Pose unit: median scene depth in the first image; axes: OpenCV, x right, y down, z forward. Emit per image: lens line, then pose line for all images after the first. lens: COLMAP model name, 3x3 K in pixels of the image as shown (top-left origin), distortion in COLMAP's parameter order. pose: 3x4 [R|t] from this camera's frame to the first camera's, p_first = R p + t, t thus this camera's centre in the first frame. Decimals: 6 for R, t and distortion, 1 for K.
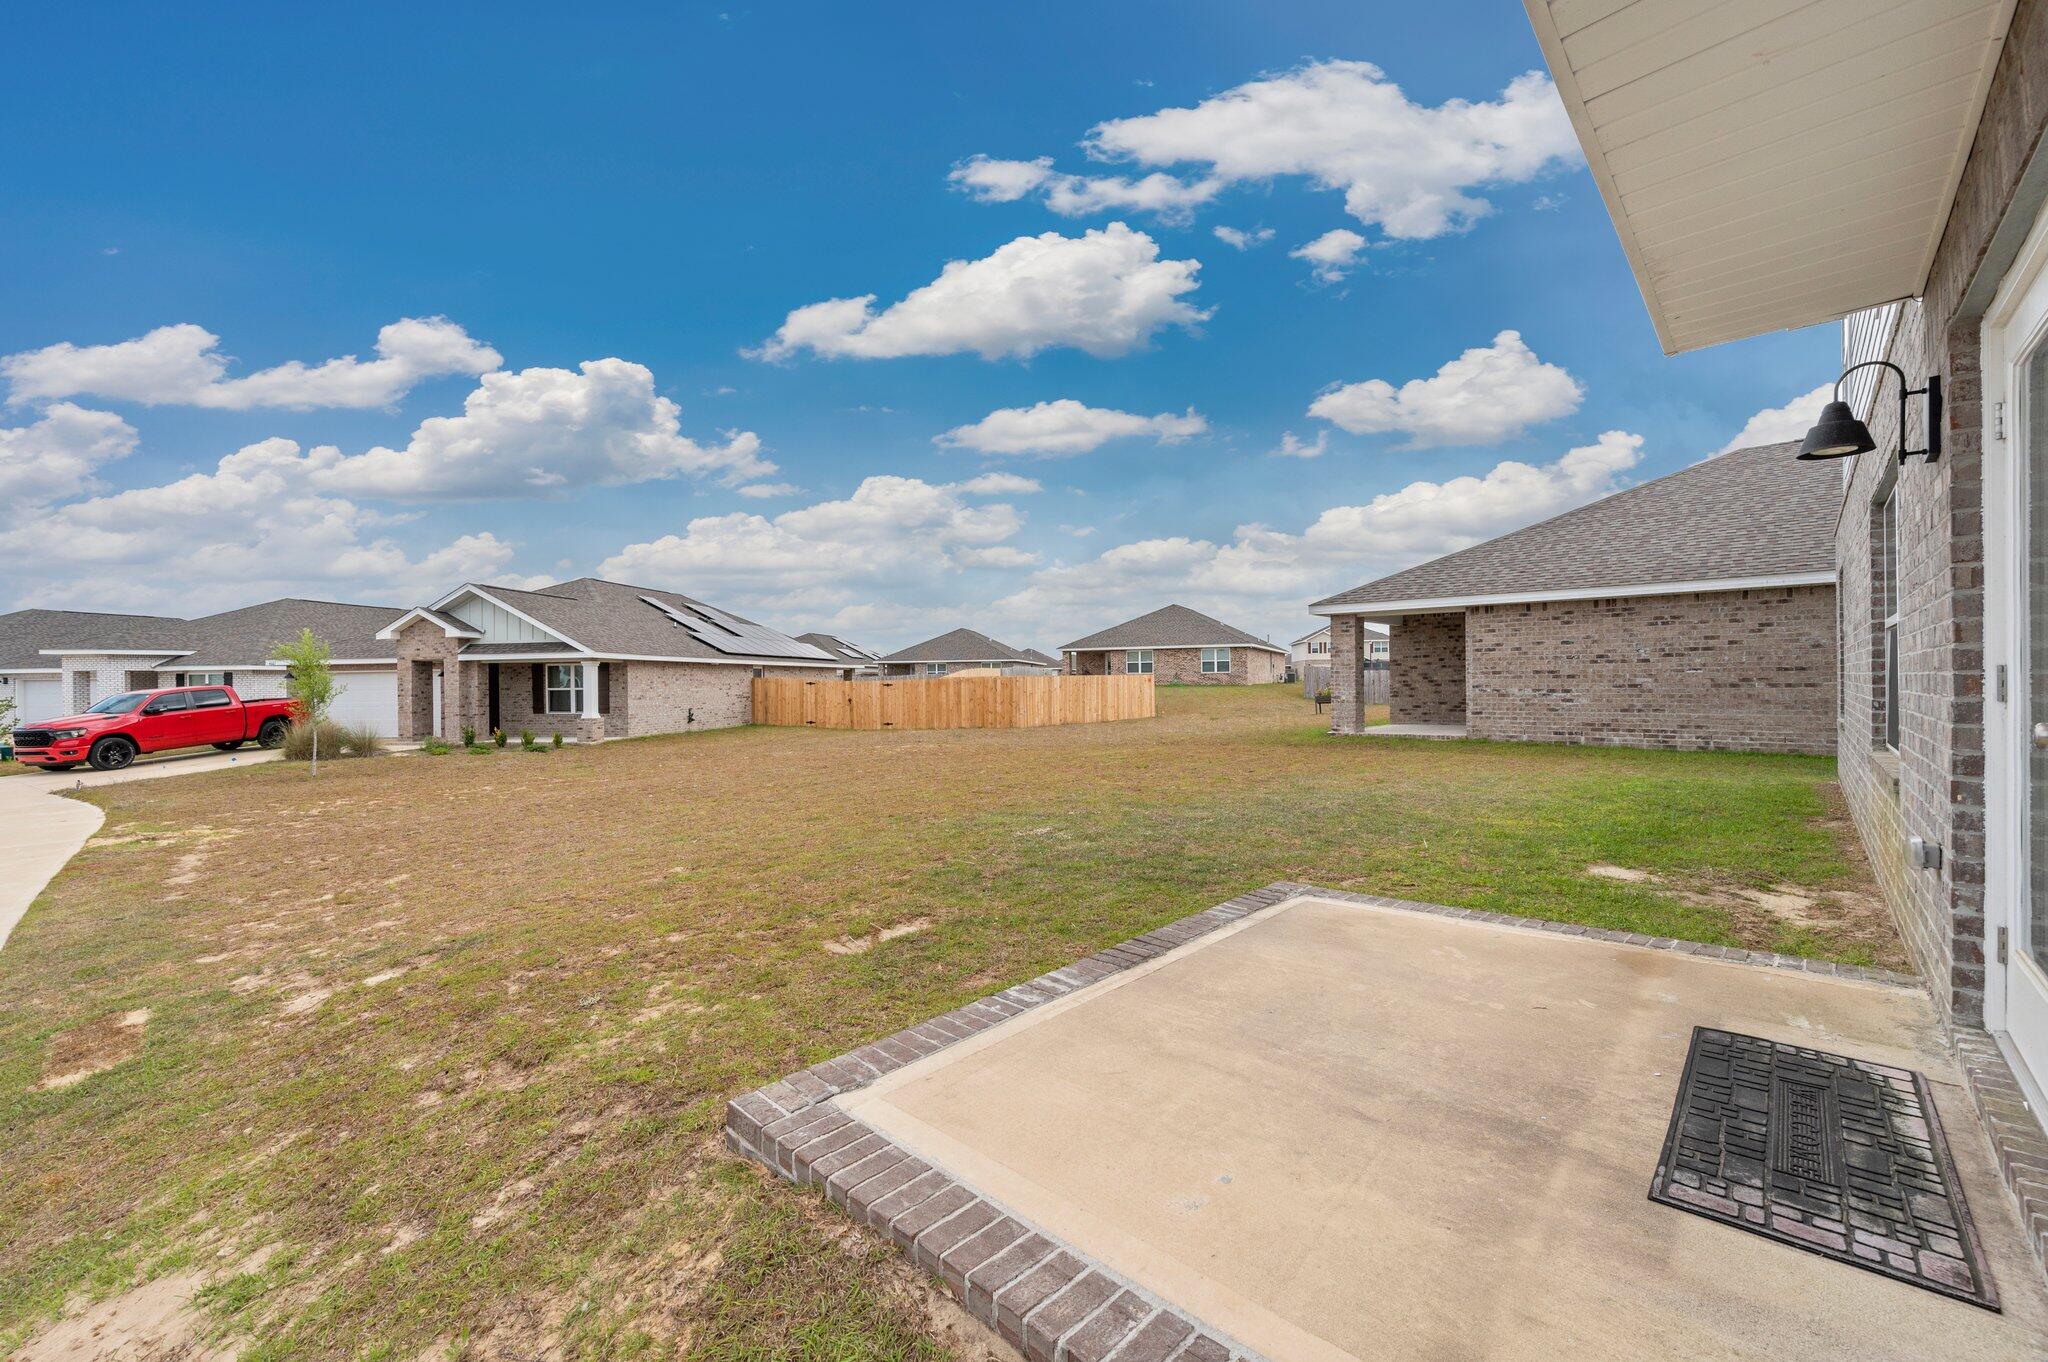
lens RADIAL K [[817.8, 0, 1024.0], [0, 817.8, 681.0], [0, 0, 1]] dist [-0.000236, -0.000032]
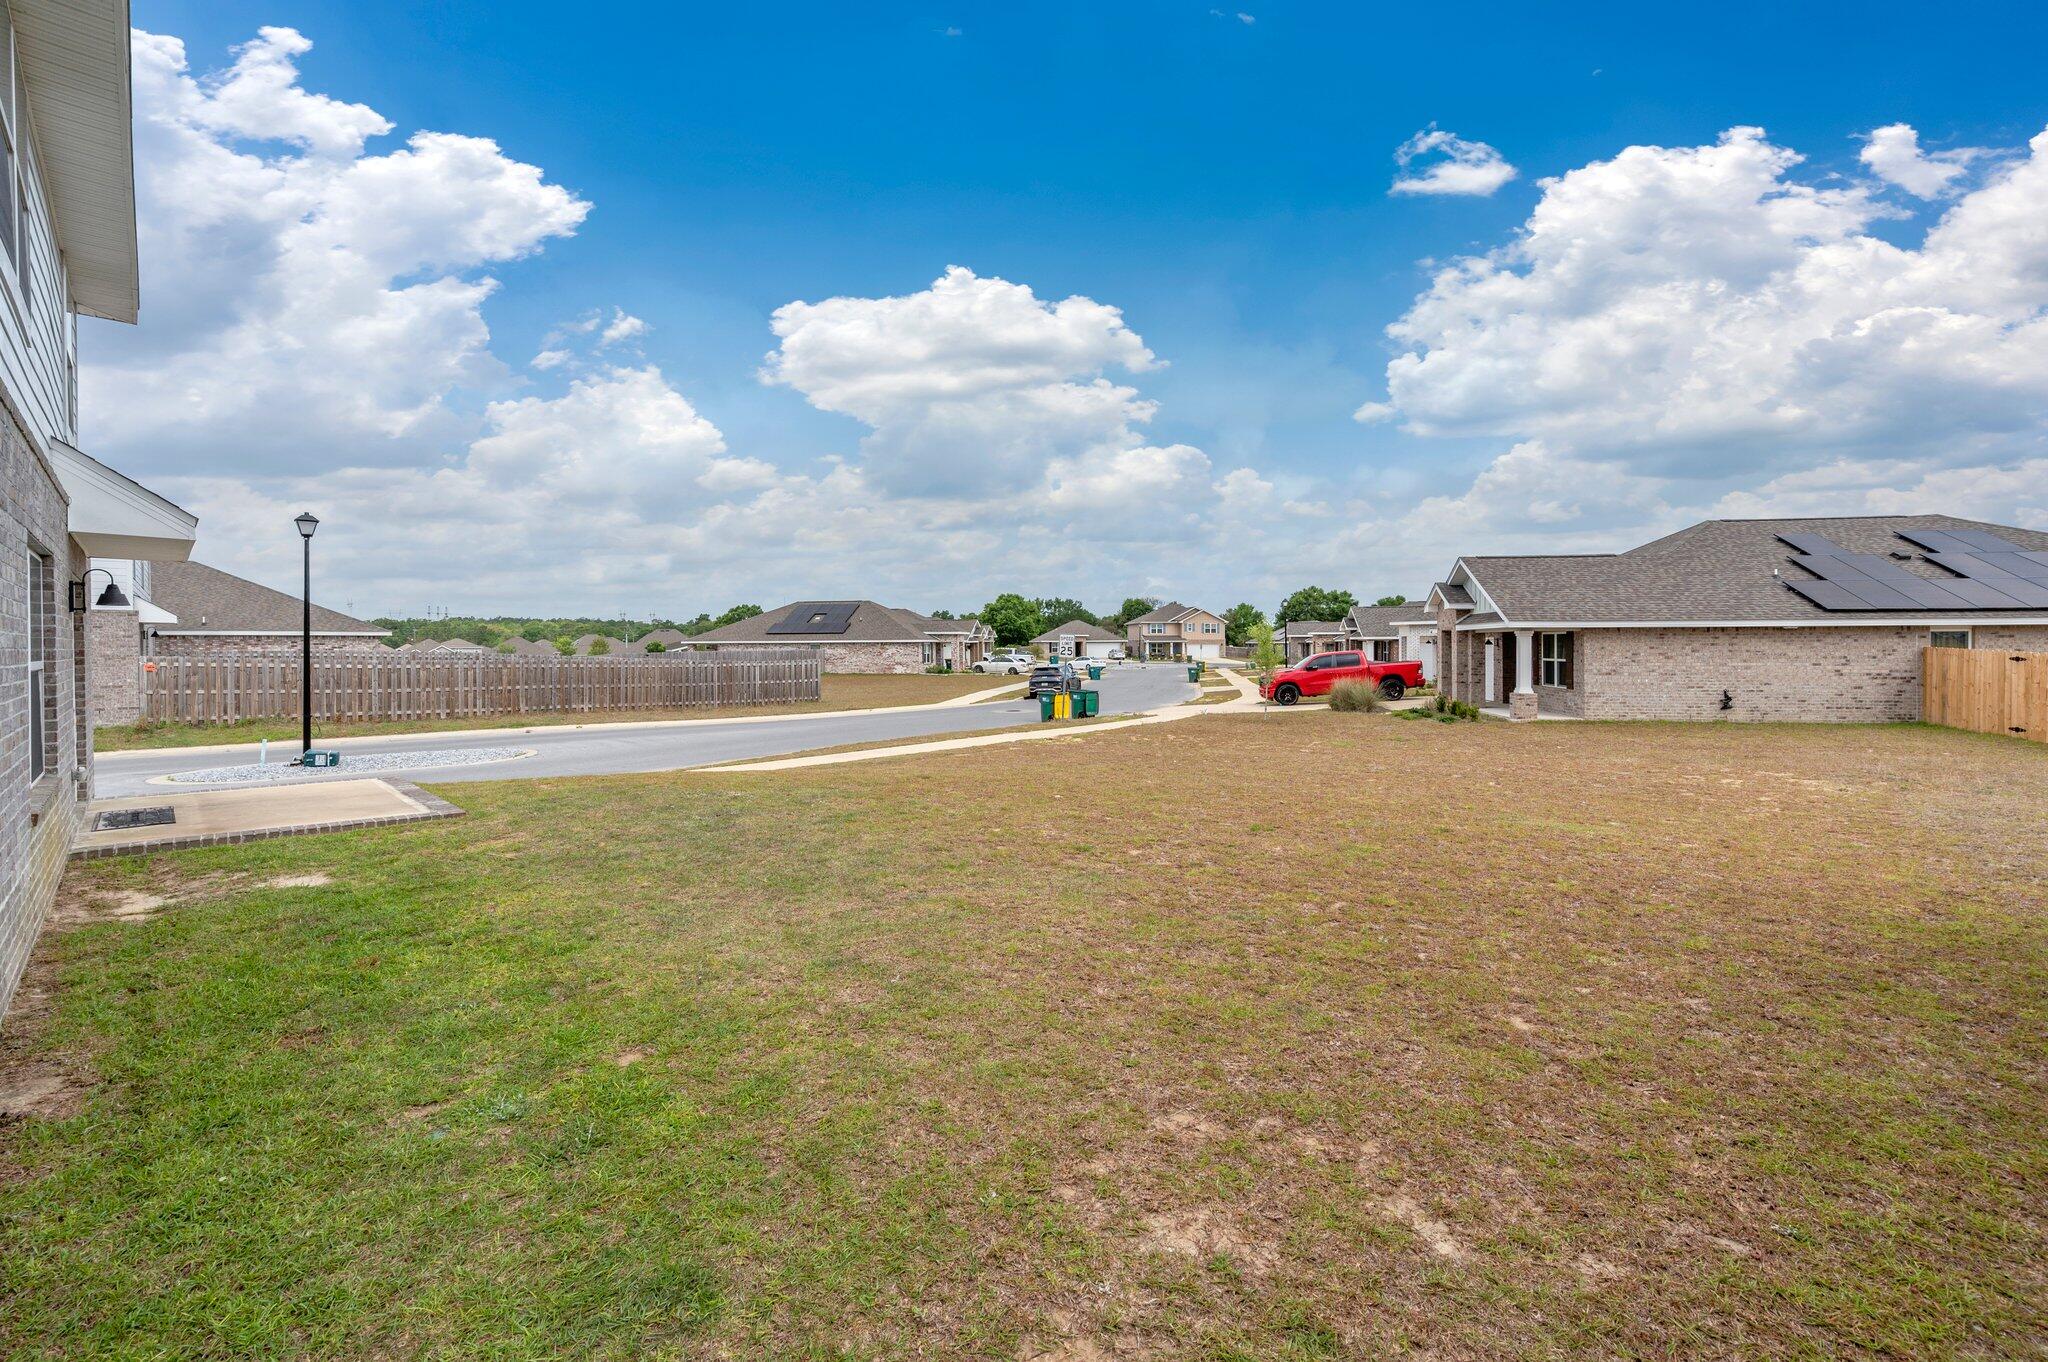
lens RADIAL K [[844.9, 0, 1017.3], [0, 844.9, 643.4], [0, 0, 1]] dist [-0.000590, -0.000067]
pose [[-0.015400, 0.007909, -0.999850, 0.351743], [0.004075, 0.999961, 0.007847, -0.016221], [0.999873, -0.003953, -0.015431, 0.378088]]
